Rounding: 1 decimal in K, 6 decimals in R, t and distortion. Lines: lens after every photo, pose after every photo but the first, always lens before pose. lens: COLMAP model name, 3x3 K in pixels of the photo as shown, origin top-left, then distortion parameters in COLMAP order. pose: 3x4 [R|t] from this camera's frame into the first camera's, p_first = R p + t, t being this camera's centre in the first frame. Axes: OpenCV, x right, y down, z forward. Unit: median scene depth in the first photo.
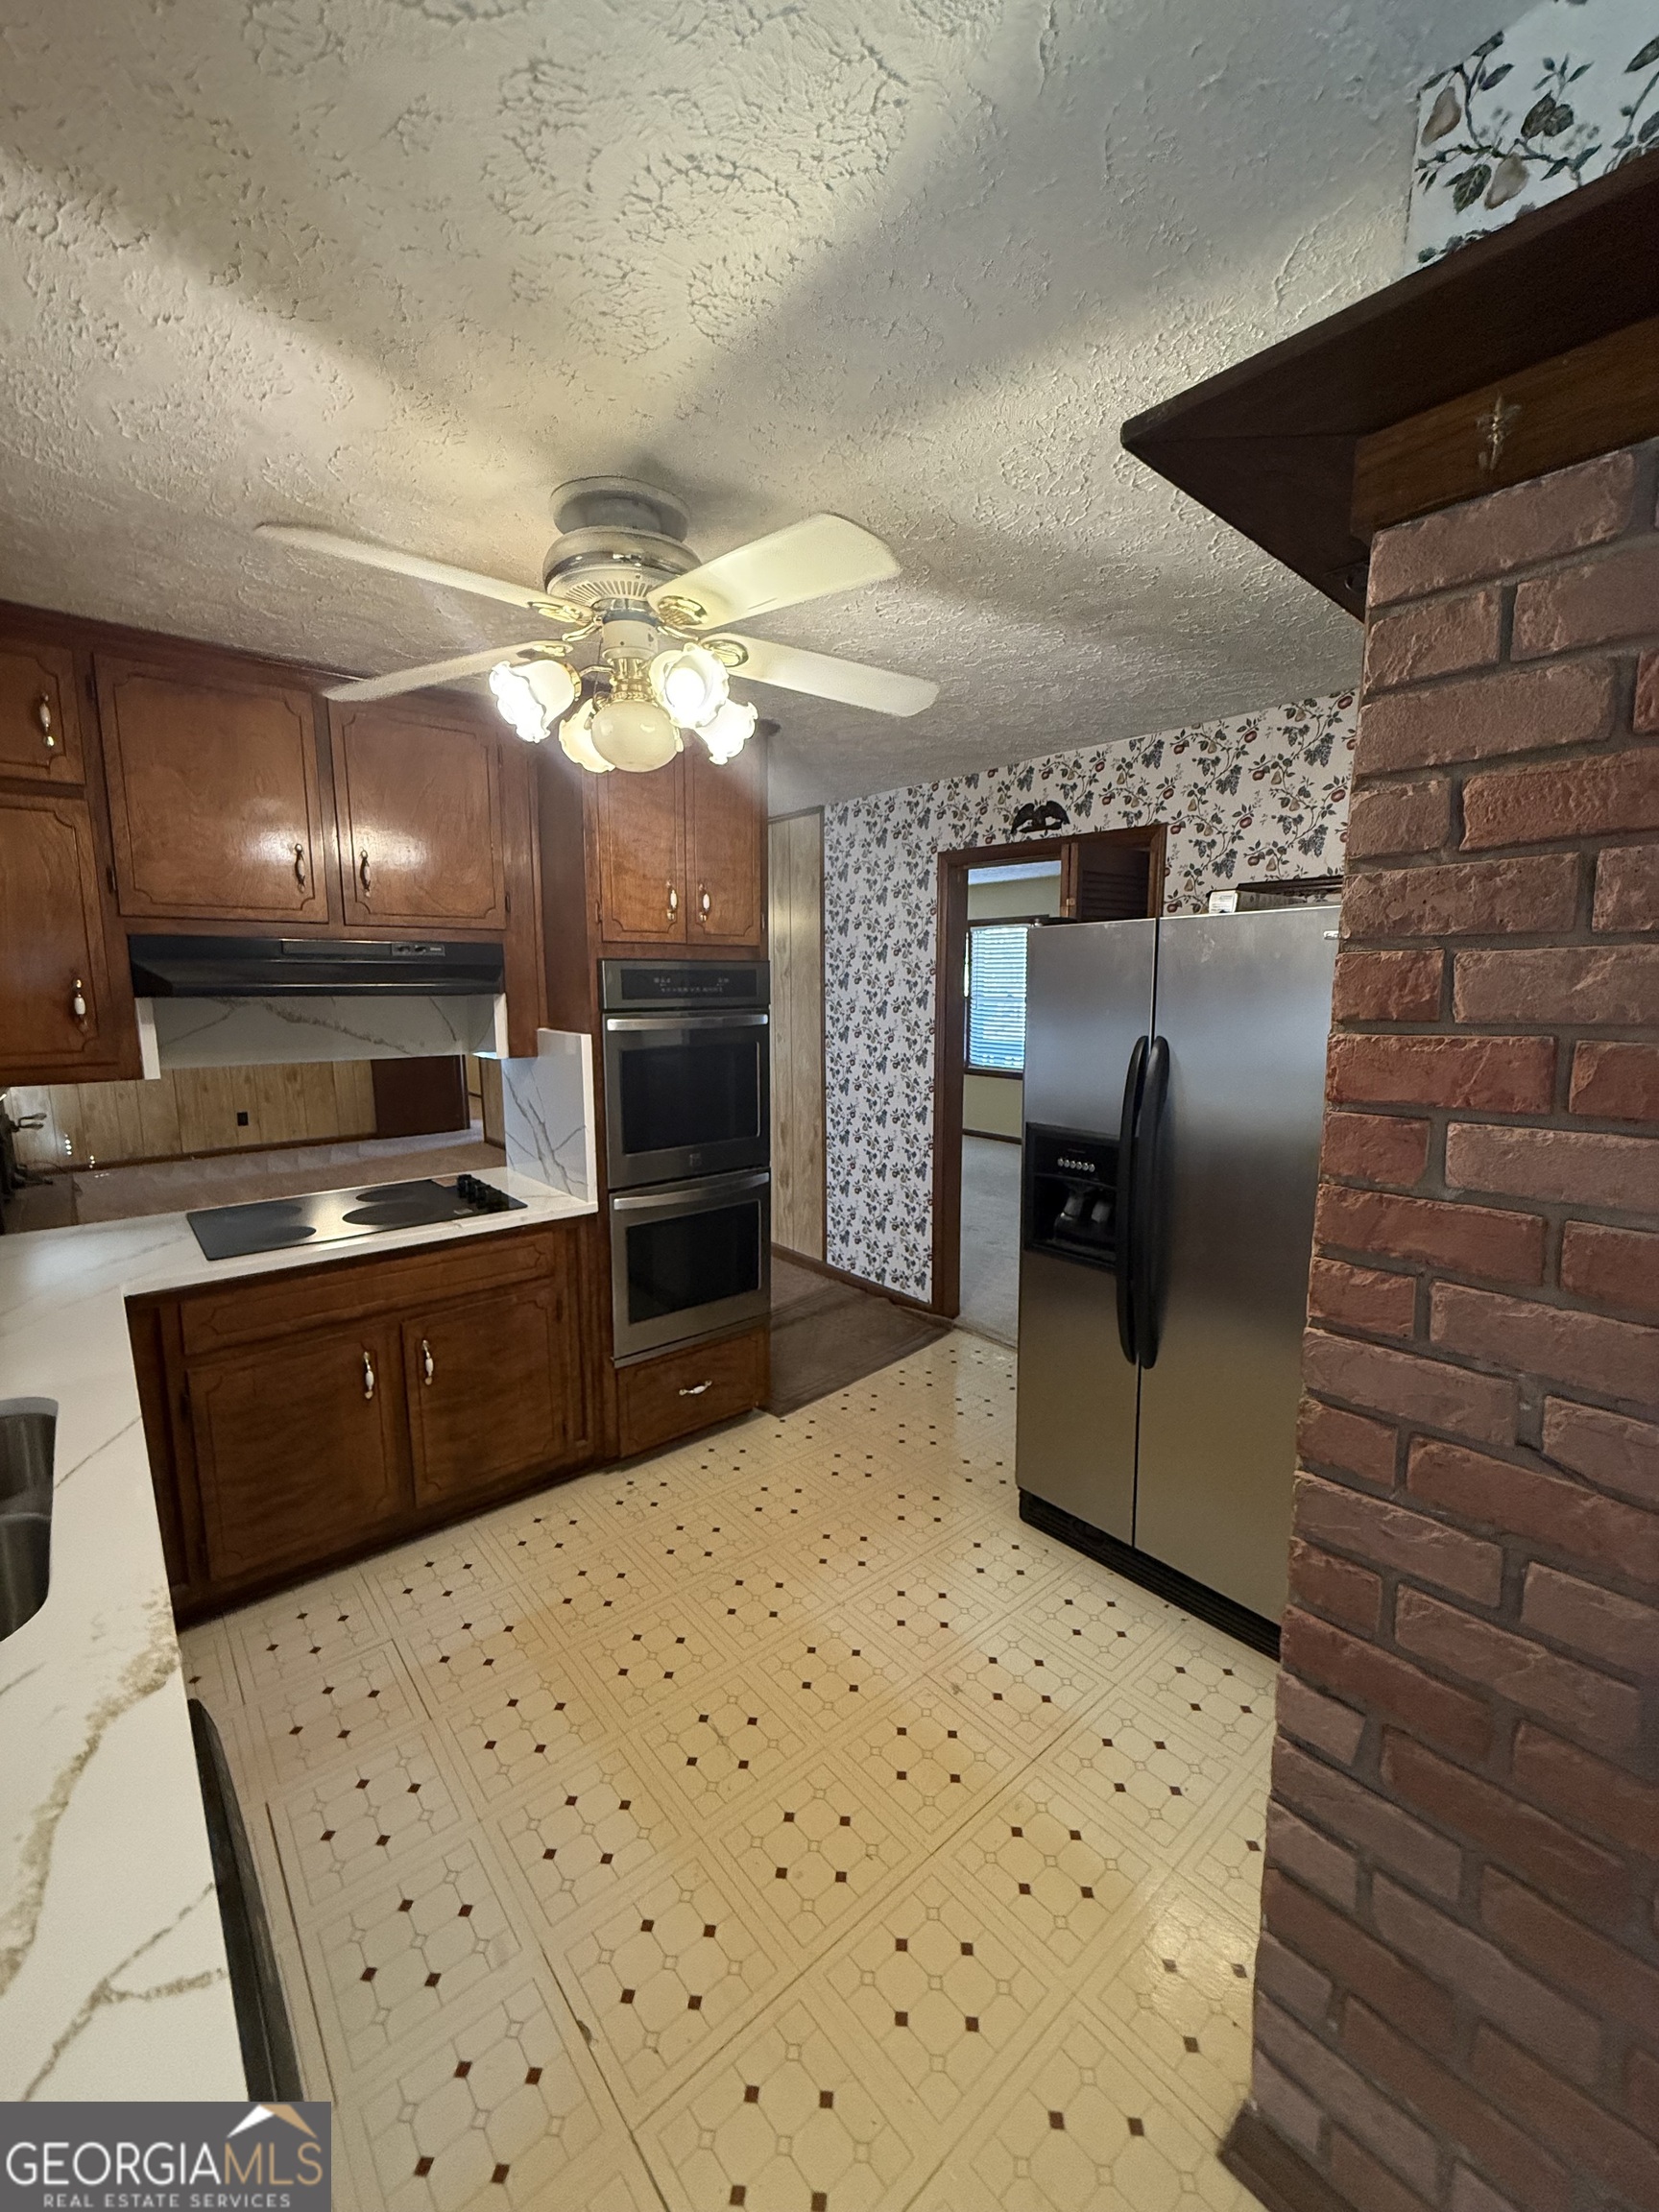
lens RADIAL K [[880.0, 0, 829.6], [0, 880.0, 1104.6], [0, 0, 1]] dist [0.000824, -0.000208]
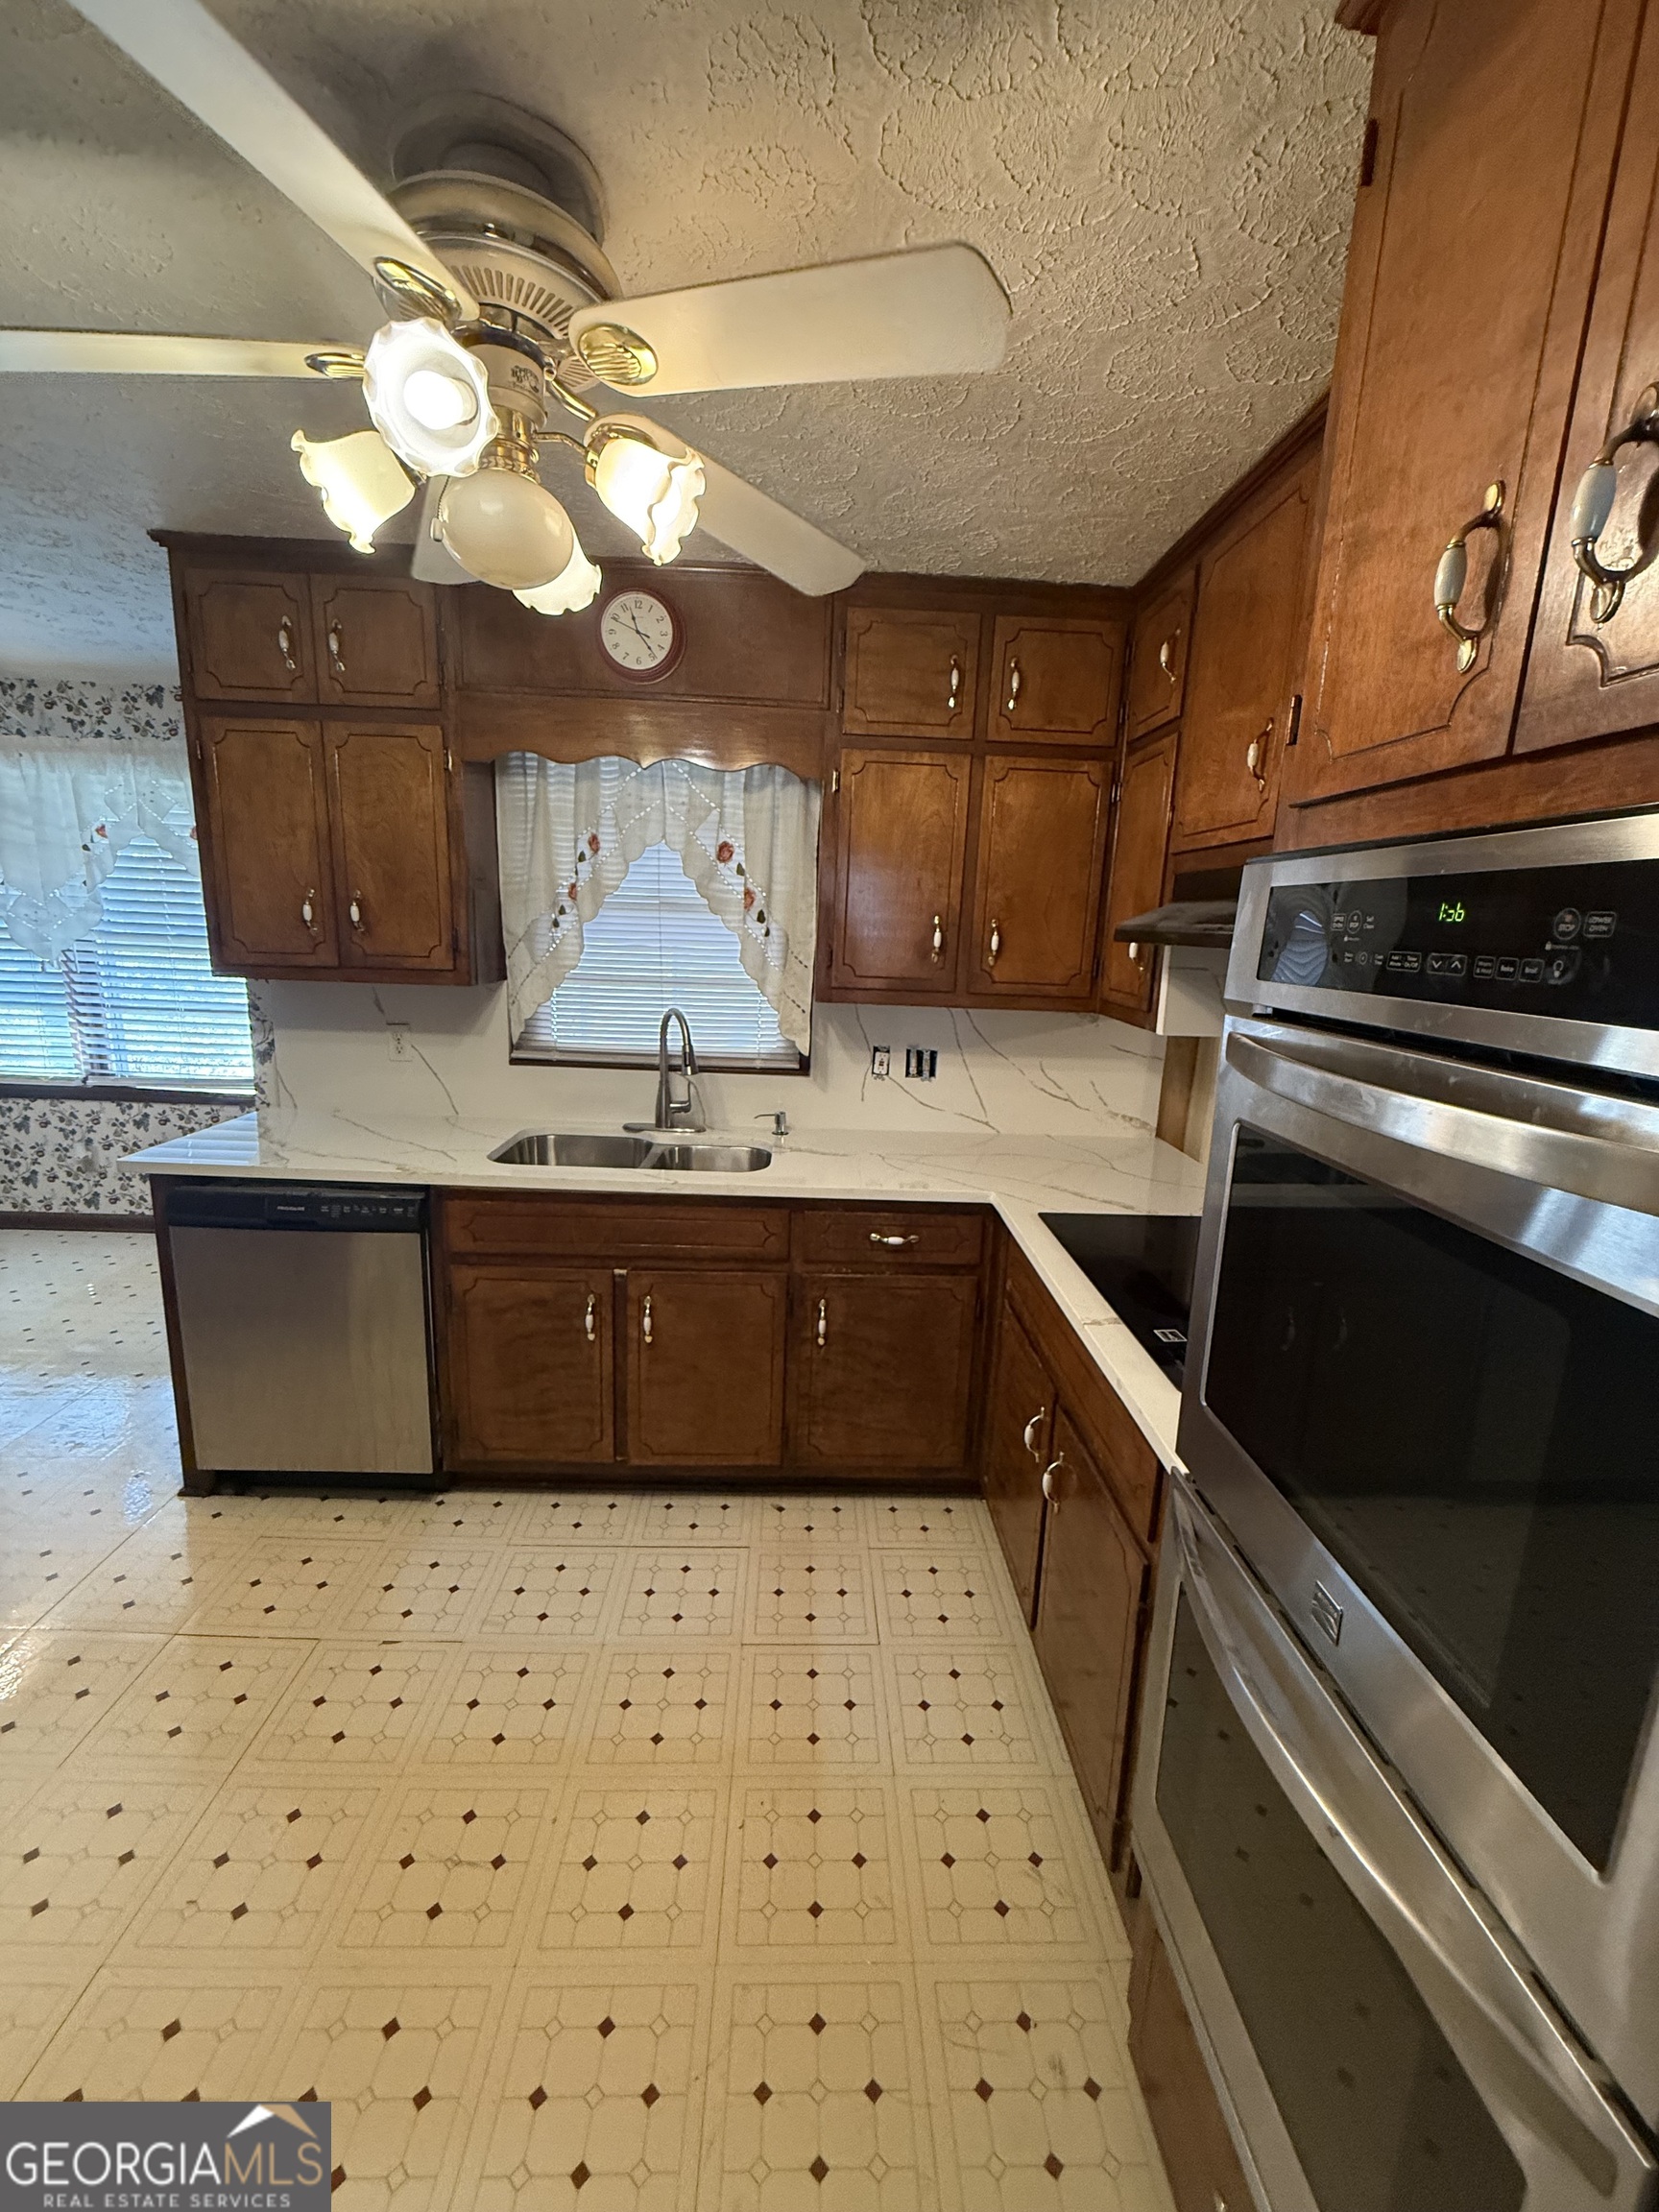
lens RADIAL K [[883.3, 0, 828.2], [0, 883.3, 1102.7], [0, 0, 1]] dist [0.000719, 0.000255]
pose [[-0.623780, 0.137526, -0.769406, 0.151496], [-0.148061, 0.945783, 0.289089, -0.168135], [0.767448, 0.294247, -0.569598, 1.222261]]
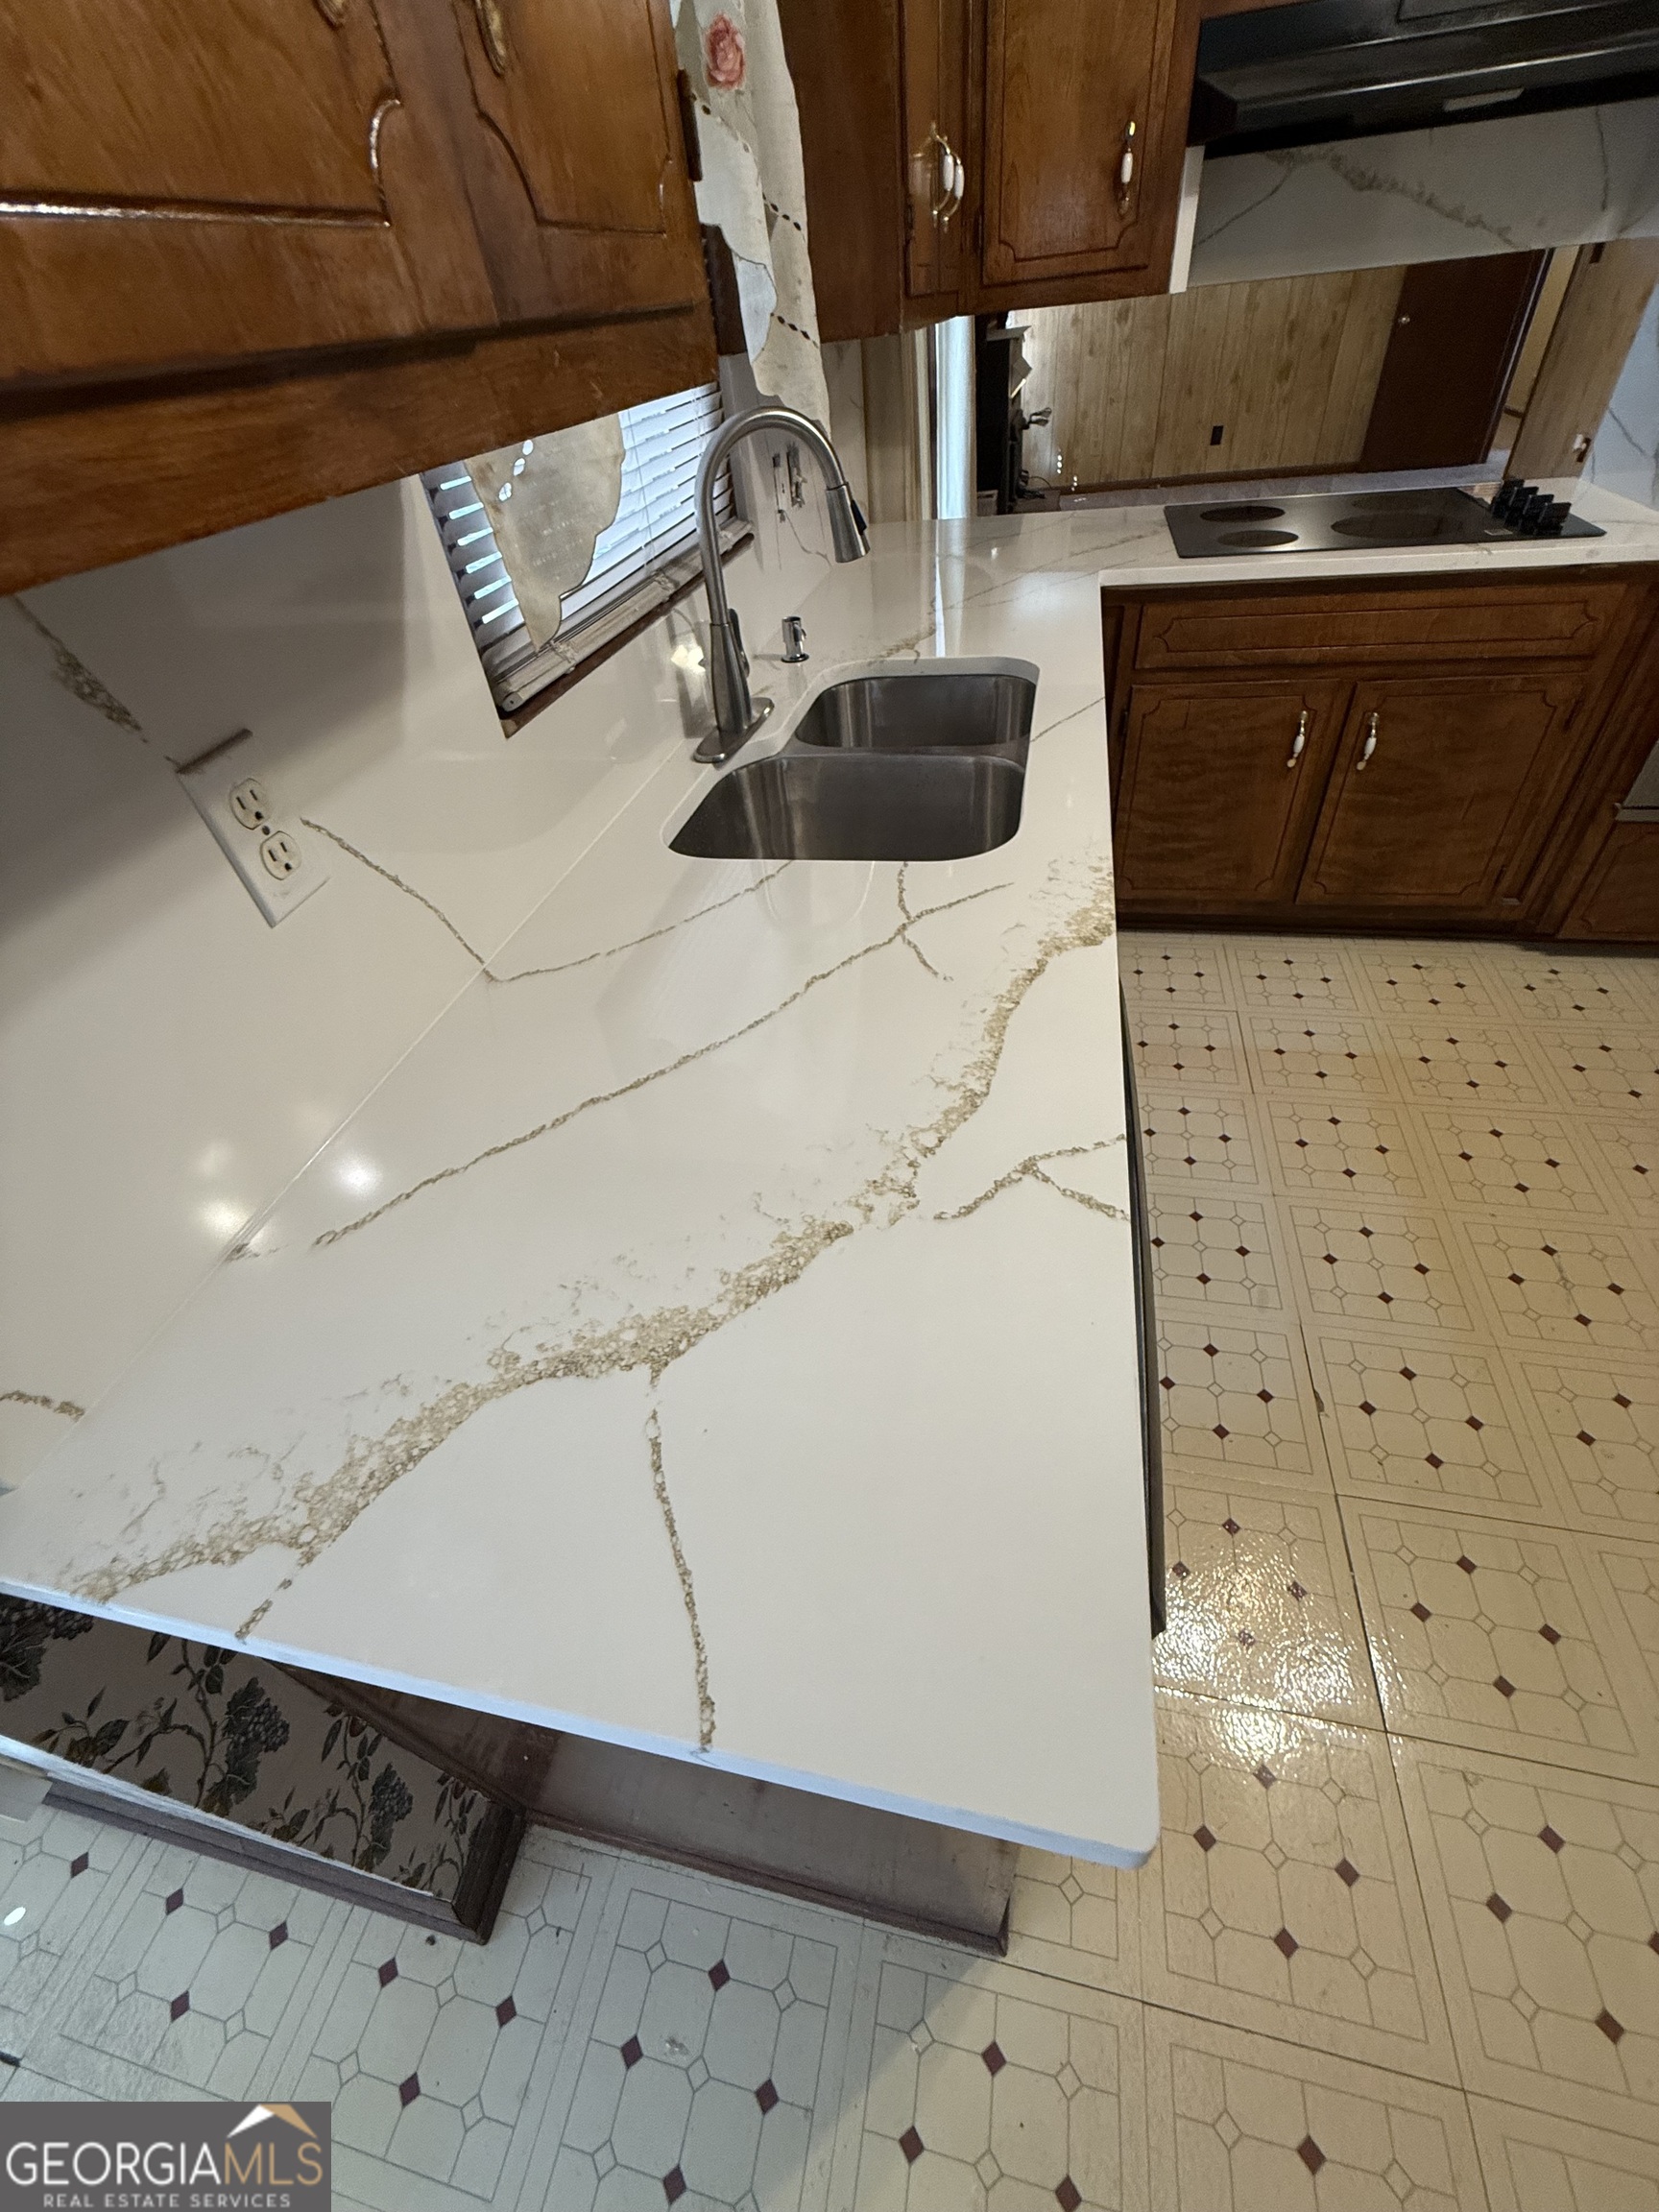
lens RADIAL K [[893.6, 0, 827.6], [0, 893.6, 1089.7], [0, 0, 1]] dist [0.000760, 0.000131]
pose [[0.606412, 0.480619, -0.633459, -0.078522], [-0.019875, 0.805565, 0.592174, 0.070176], [0.794902, -0.346511, 0.498056, 0.069949]]
